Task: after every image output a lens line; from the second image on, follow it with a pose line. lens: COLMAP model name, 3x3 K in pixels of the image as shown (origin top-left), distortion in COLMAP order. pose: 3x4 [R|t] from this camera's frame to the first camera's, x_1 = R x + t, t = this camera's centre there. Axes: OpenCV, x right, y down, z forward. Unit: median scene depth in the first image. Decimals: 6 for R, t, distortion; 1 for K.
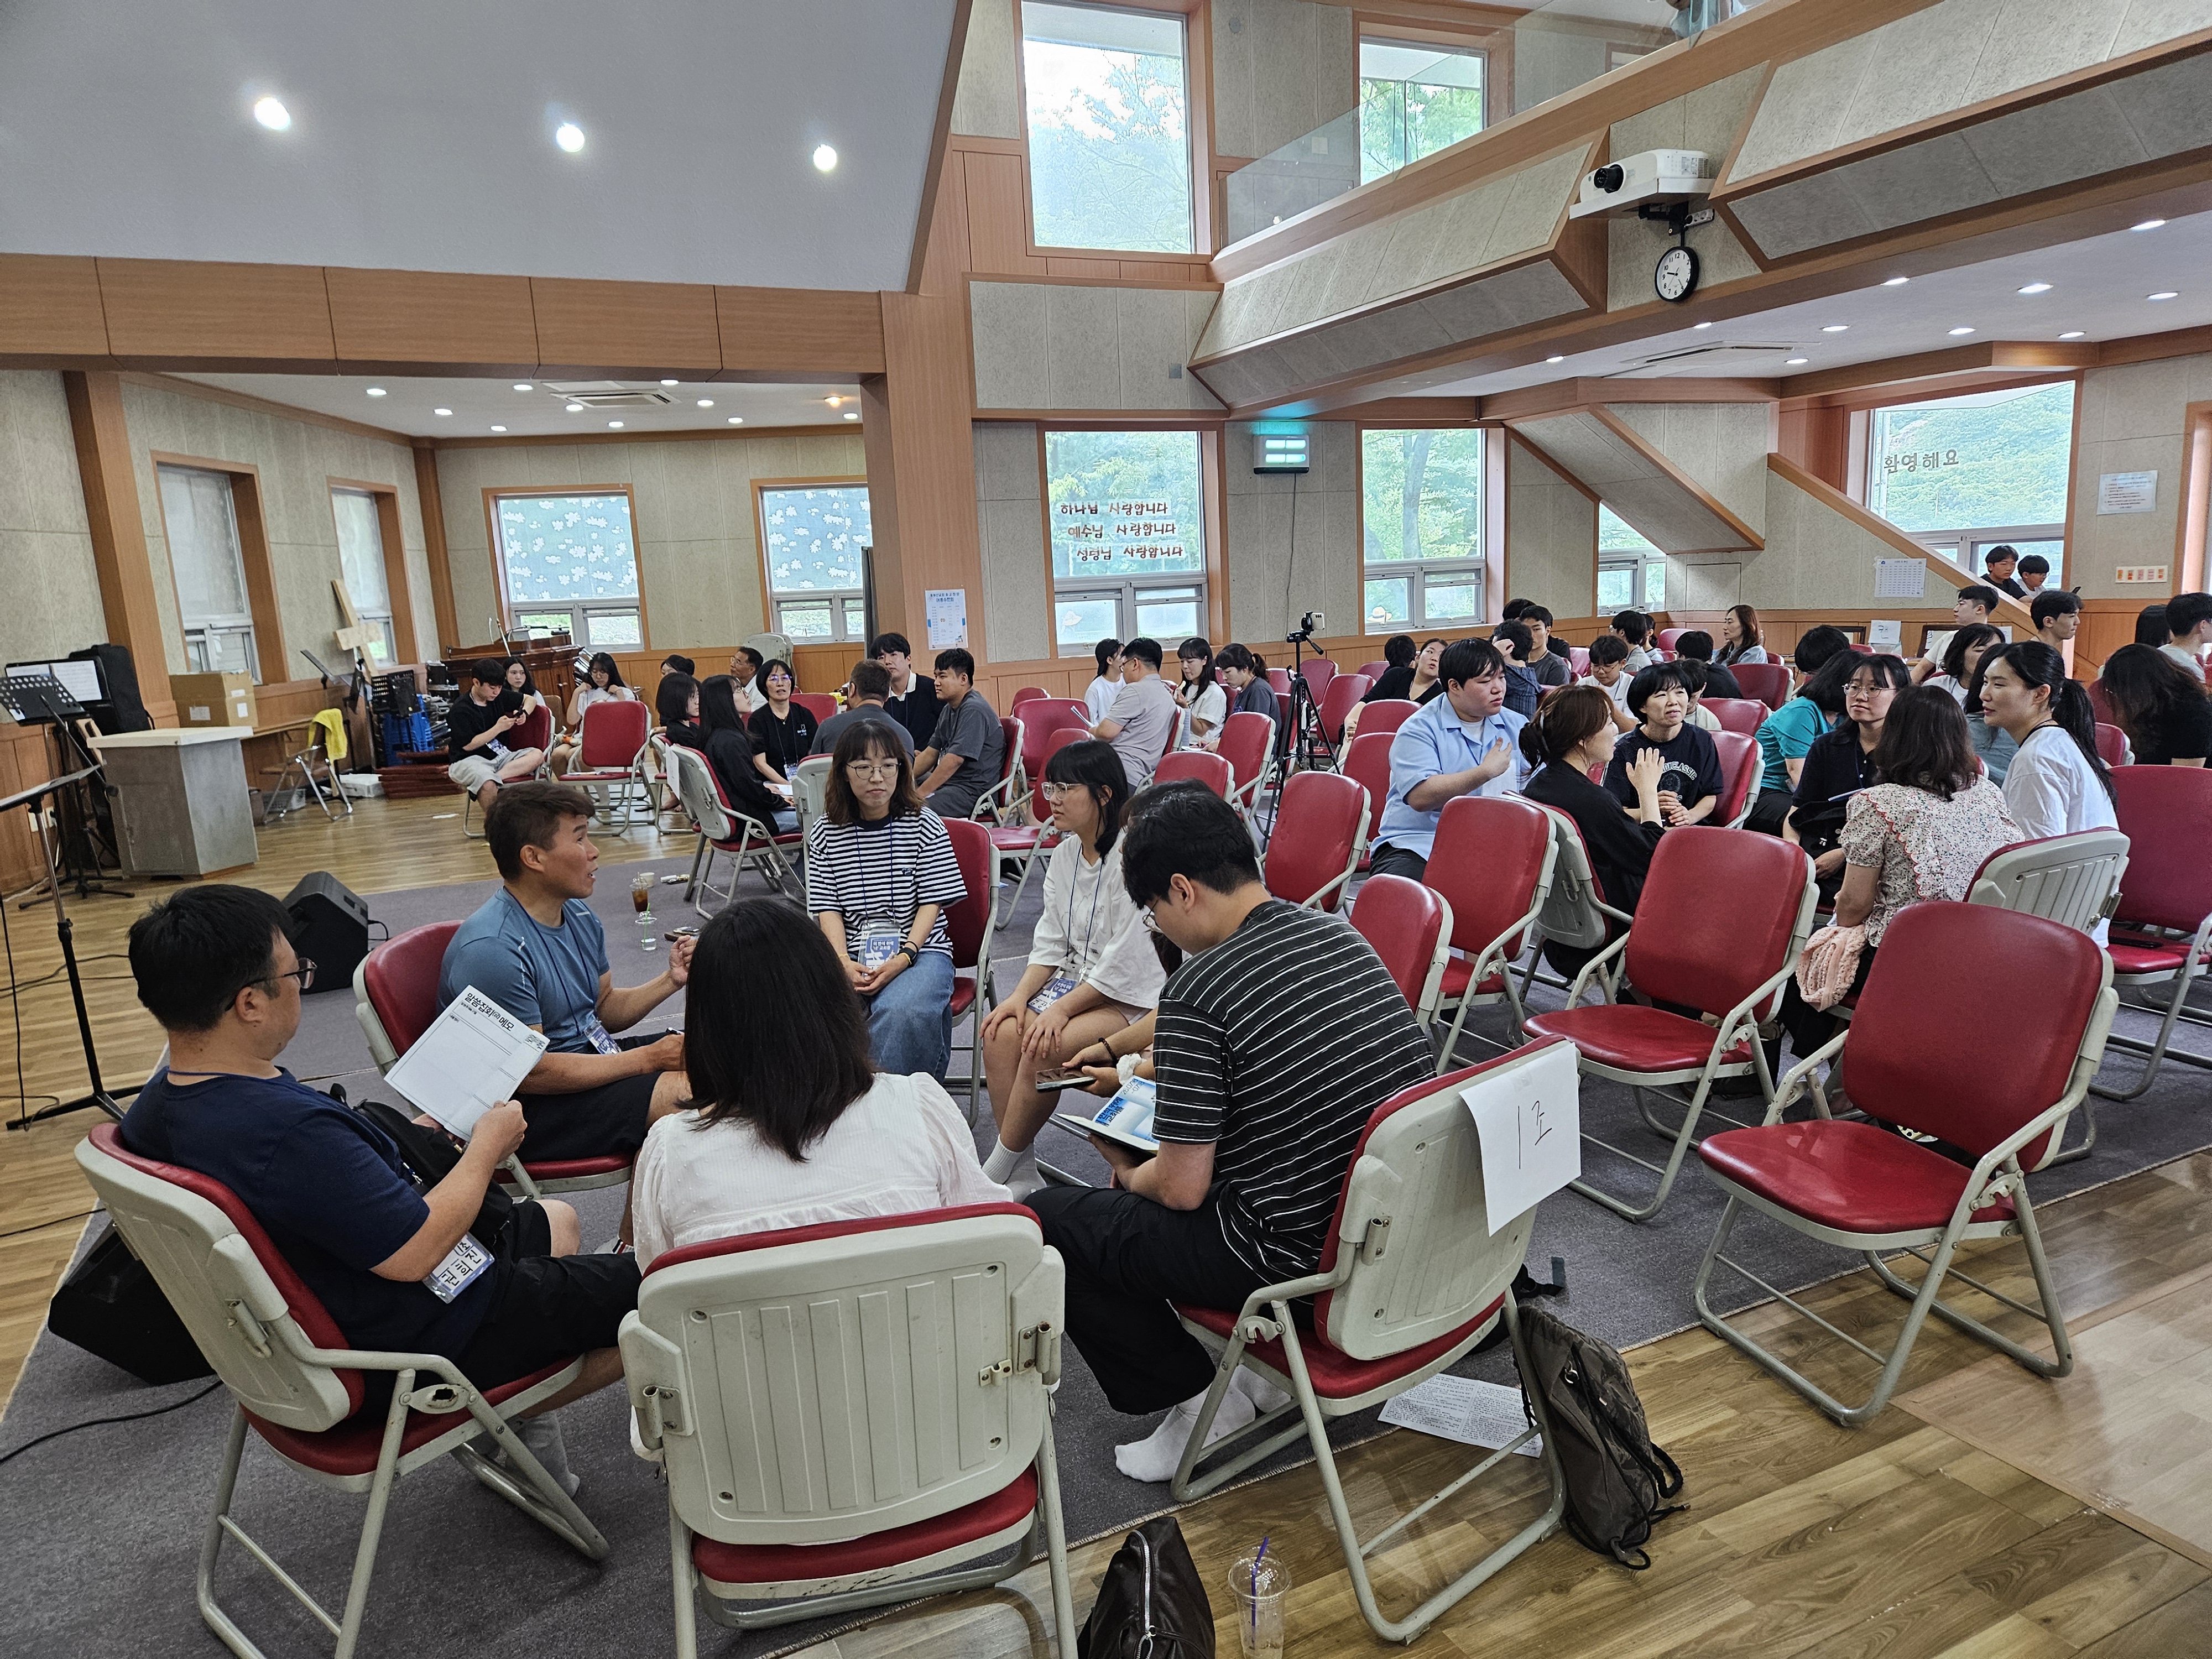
lens RADIAL K [[1467.6, 0, 1107.4], [0, 1467.6, 828.0], [0, 0, 1]] dist [0.042867, -0.013118]
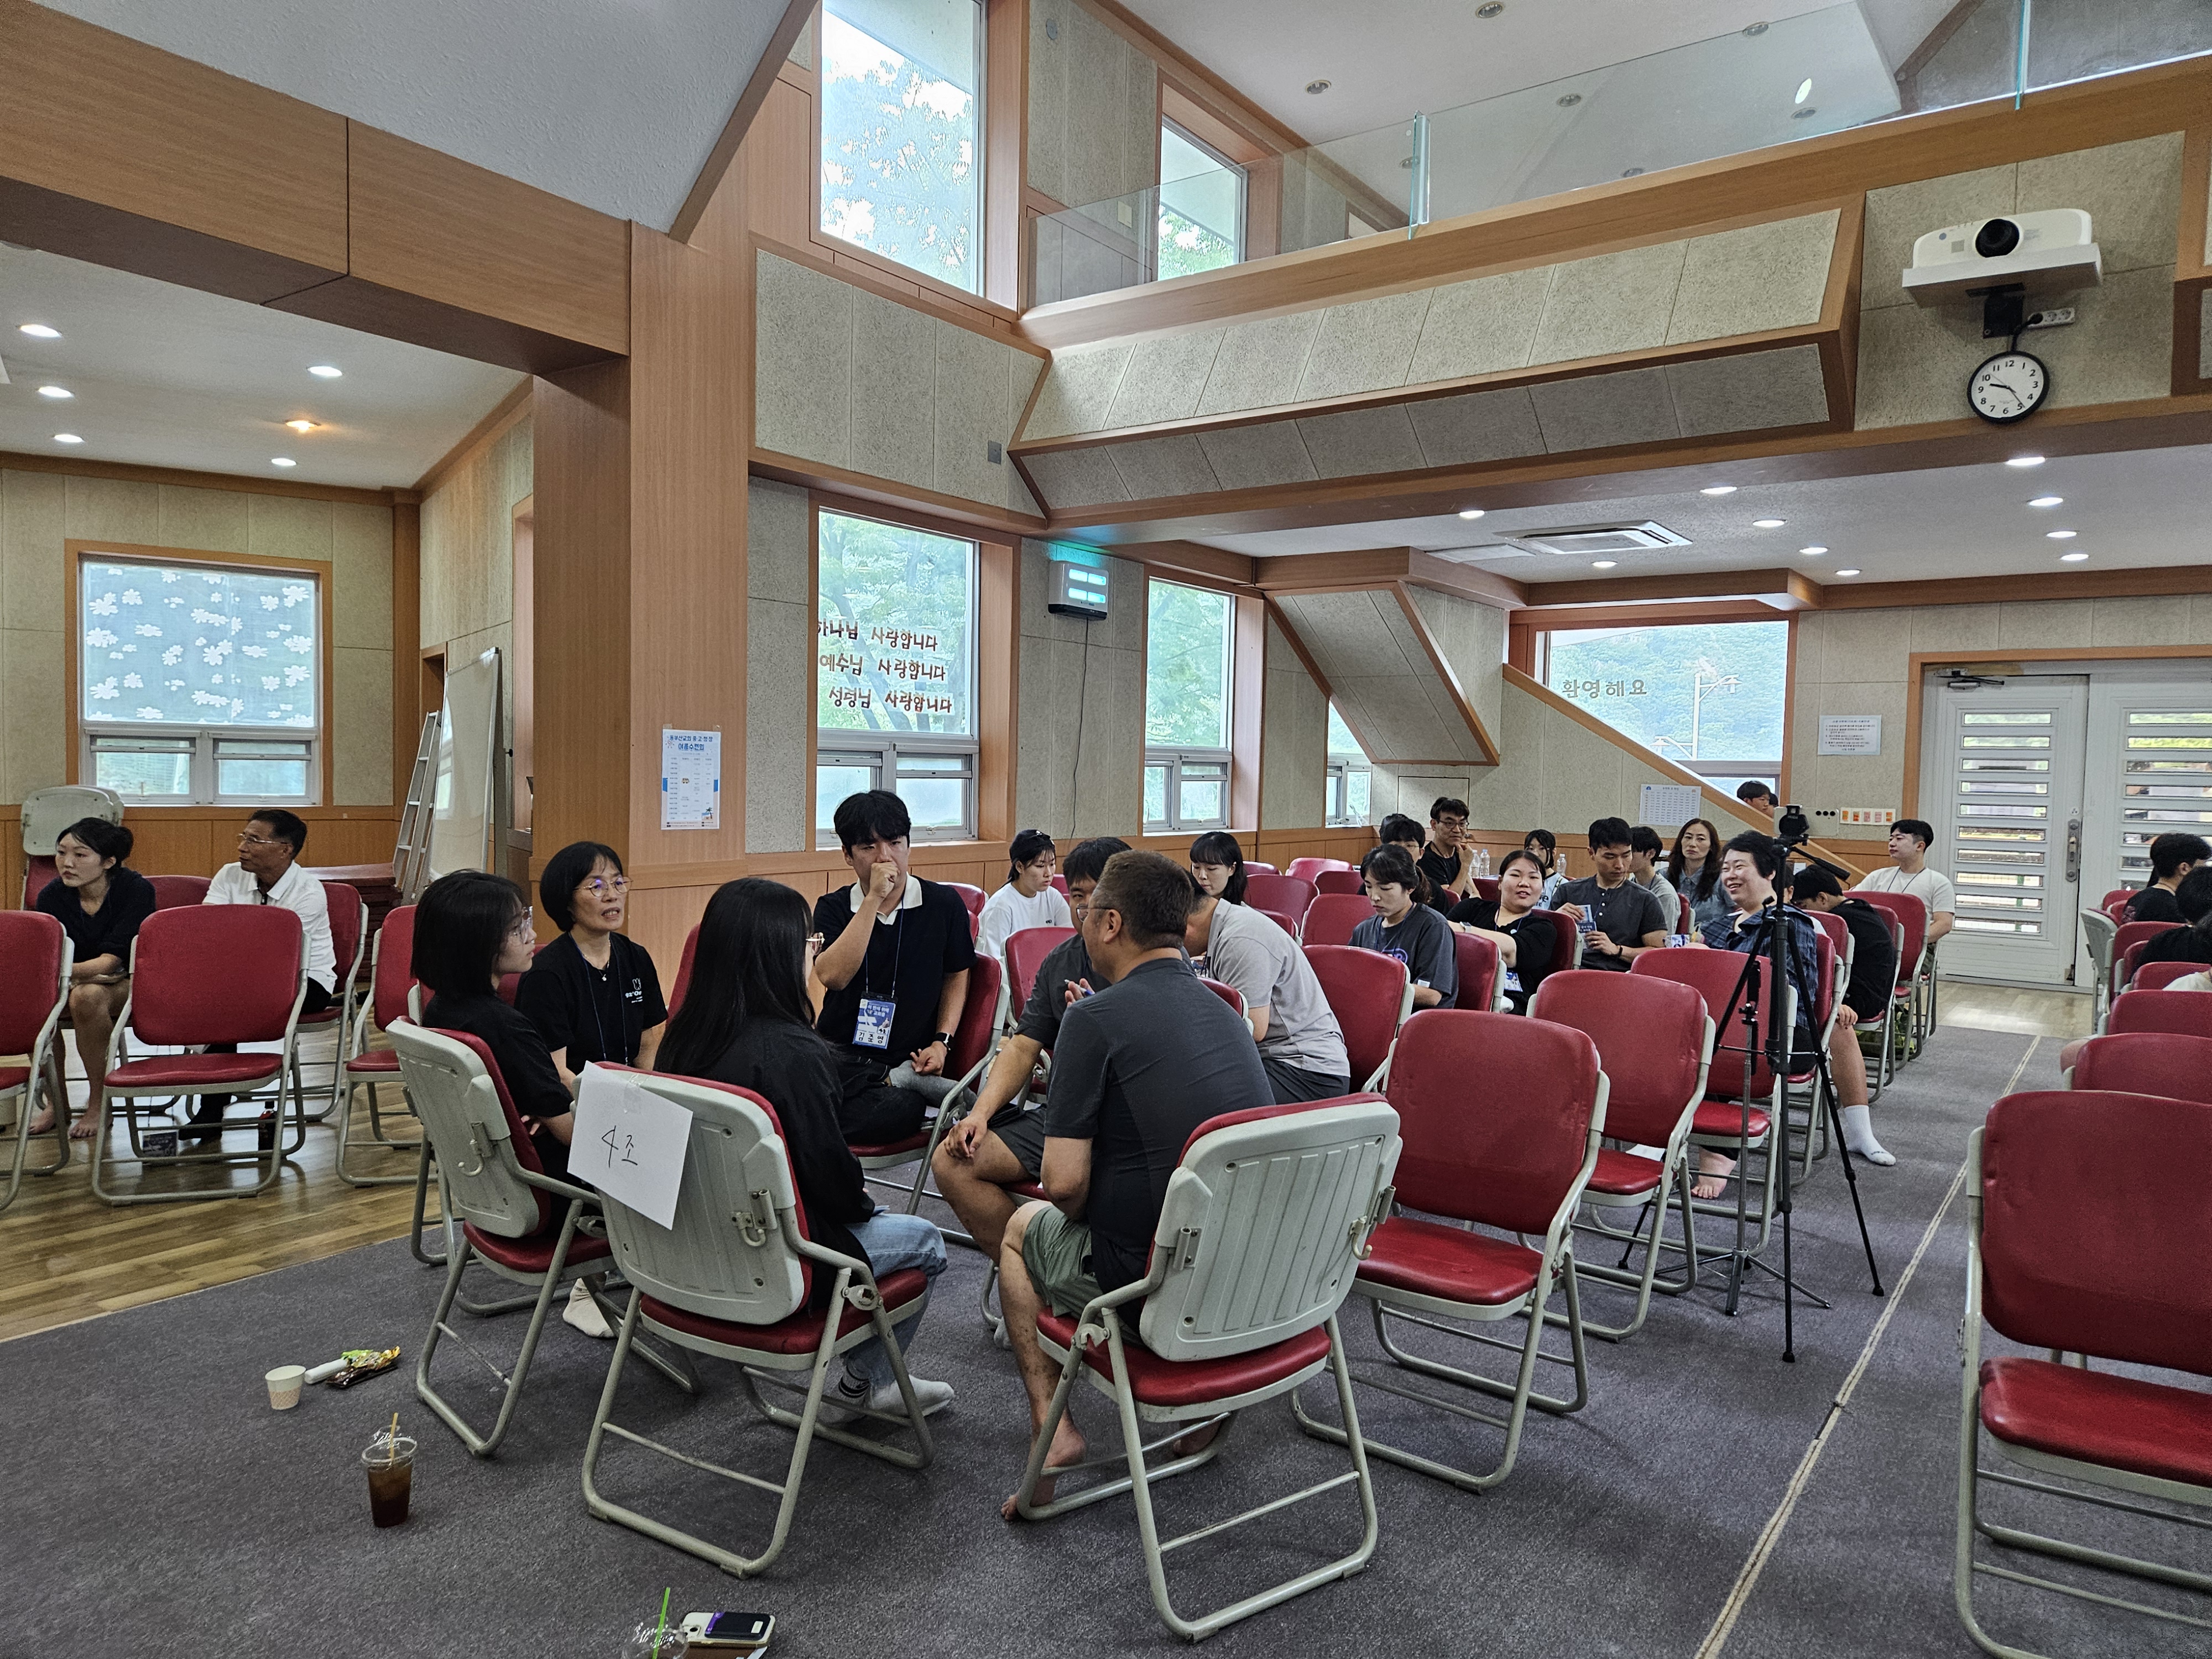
lens RADIAL K [[1467.6, 0, 1105.1], [0, 1467.6, 820.4], [0, 0, 1]] dist [0.042867, -0.013118]
pose [[0.873858, 0.051767, 0.483417, -0.223928], [0.015782, 0.990771, -0.134625, -0.039032], [-0.485924, 0.125272, 0.864976, 0.368197]]
